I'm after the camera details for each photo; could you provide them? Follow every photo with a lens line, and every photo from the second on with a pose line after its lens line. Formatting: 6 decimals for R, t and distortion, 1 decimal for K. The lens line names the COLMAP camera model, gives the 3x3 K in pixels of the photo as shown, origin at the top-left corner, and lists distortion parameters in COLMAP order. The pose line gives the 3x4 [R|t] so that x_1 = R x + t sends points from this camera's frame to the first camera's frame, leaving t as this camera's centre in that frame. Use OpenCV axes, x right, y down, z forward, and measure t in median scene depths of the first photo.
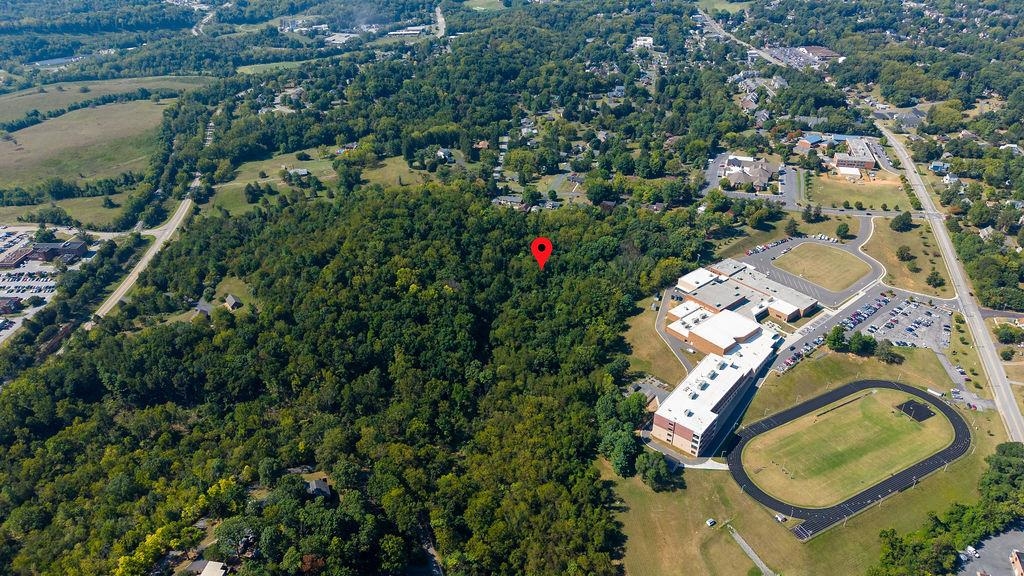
lens RADIAL K [[686.8, 0, 499.7], [0, 686.8, 288.9], [0, 0, 1]] dist [0.002300, -0.003241]
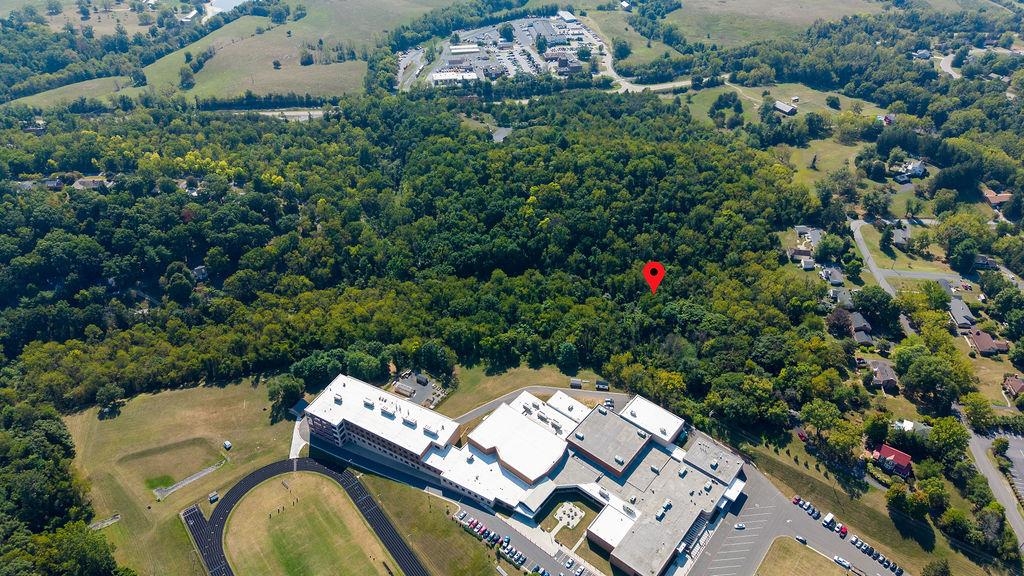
lens RADIAL K [[679.4, 0, 512.0], [0, 679.4, 288.0], [0, 0, 1]] dist [-0.000676, -0.001937]
pose [[0.202760, 0.617439, -0.760038, 0.794303], [-0.511215, 0.728738, 0.455631, -0.389606], [0.835193, 0.296159, 0.463403, 0.647287]]
